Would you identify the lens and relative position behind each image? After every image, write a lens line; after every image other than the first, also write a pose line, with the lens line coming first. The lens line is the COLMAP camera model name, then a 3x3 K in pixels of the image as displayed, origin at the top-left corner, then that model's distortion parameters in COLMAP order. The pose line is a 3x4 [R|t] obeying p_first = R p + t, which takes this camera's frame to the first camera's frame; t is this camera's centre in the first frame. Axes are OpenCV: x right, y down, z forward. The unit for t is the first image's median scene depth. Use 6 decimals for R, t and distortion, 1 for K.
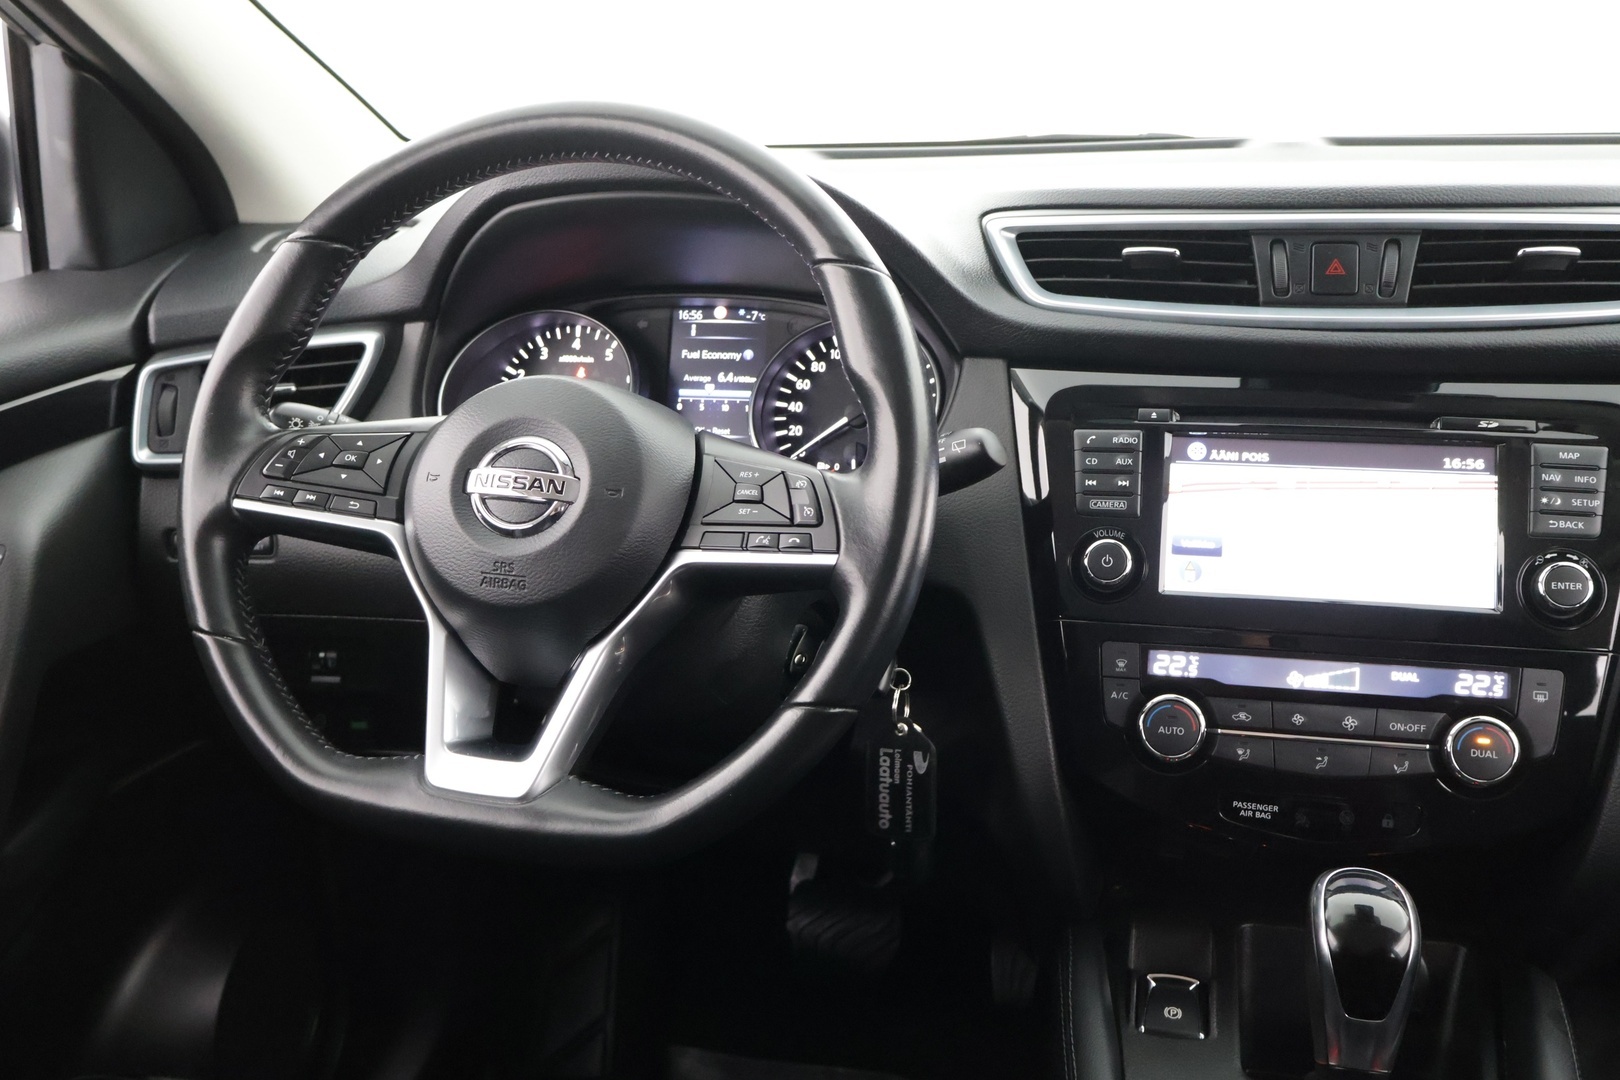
lens RADIAL K [[1575.2, 0, 808.3], [0, 1575.2, 542.8], [0, 0, 1]] dist [0.003020, 0.000000]
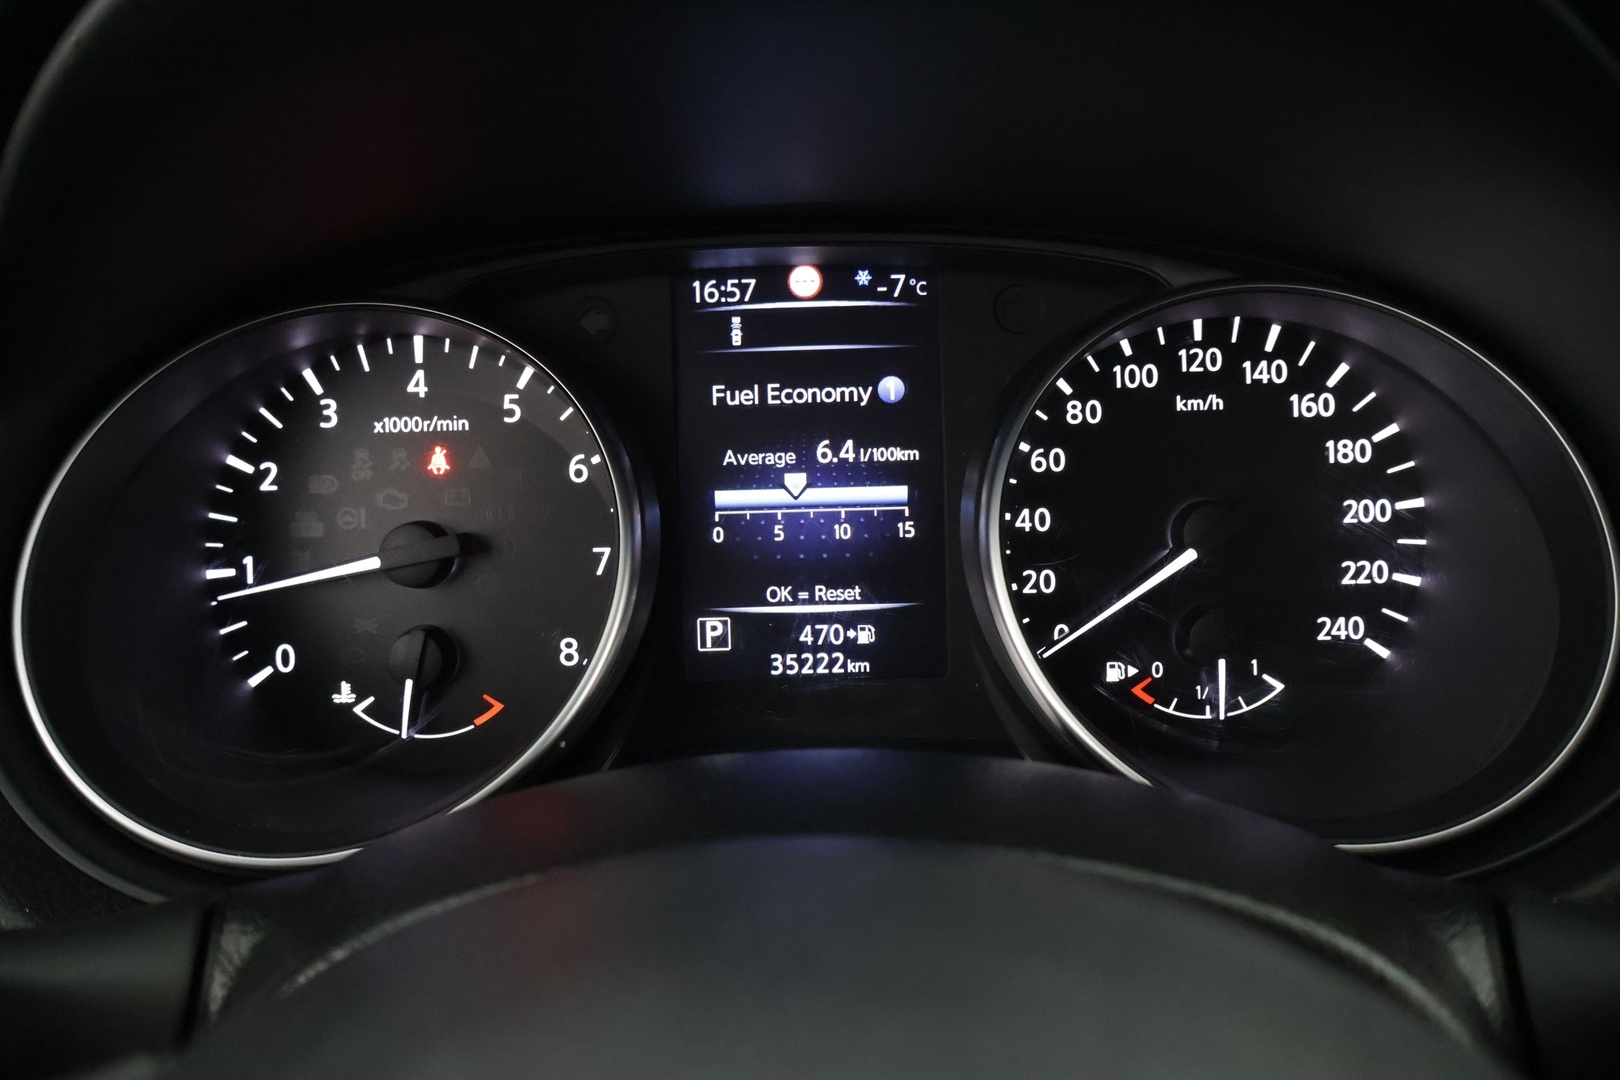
lens RADIAL K [[1350.5, 0, 813.9], [0, 1350.5, 534.2], [0, 0, 1]] dist [0.009756, 0.000904]
pose [[0.975435, -0.091654, 0.200313, -0.124869], [0.074991, 0.993181, 0.089259, -0.114238], [-0.207128, -0.072045, 0.975657, 0.674524]]
